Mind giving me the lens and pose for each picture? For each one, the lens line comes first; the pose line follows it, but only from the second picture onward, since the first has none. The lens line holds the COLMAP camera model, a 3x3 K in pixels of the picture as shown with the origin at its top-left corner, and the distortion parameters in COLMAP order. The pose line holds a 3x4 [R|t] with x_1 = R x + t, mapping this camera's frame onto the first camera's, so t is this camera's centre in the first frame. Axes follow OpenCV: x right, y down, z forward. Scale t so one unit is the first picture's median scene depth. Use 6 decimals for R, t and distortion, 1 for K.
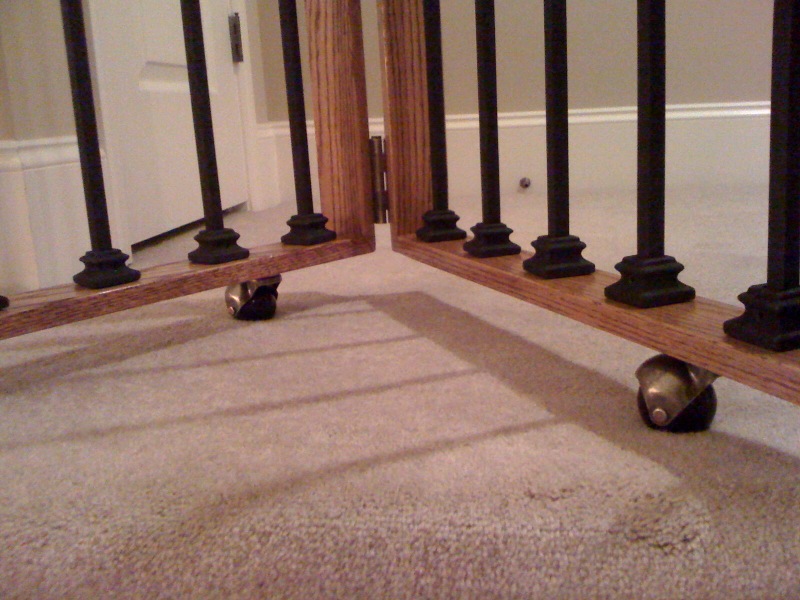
lens RADIAL K [[925.2, 0, 400.6], [0, 925.2, 296.6], [0, 0, 1]] dist [0.043048, 0.000000]
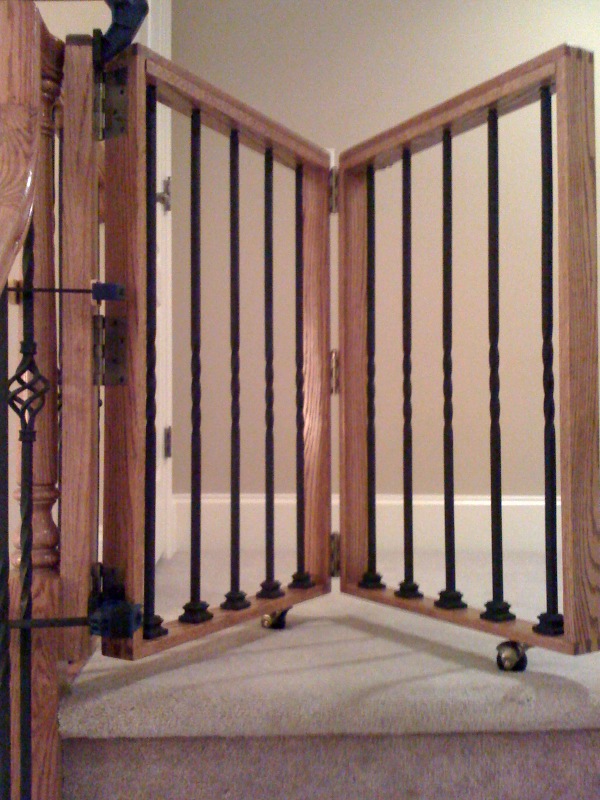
lens RADIAL K [[925.2, 0, 300.4], [0, 925.2, 401.2], [0, 0, 1]] dist [0.043048, 0.000000]
pose [[0.982348, 0.055716, 0.178571, -0.734714], [-0.011803, 0.971173, -0.238084, 0.035884], [-0.186689, 0.231774, 0.954688, -1.427685]]
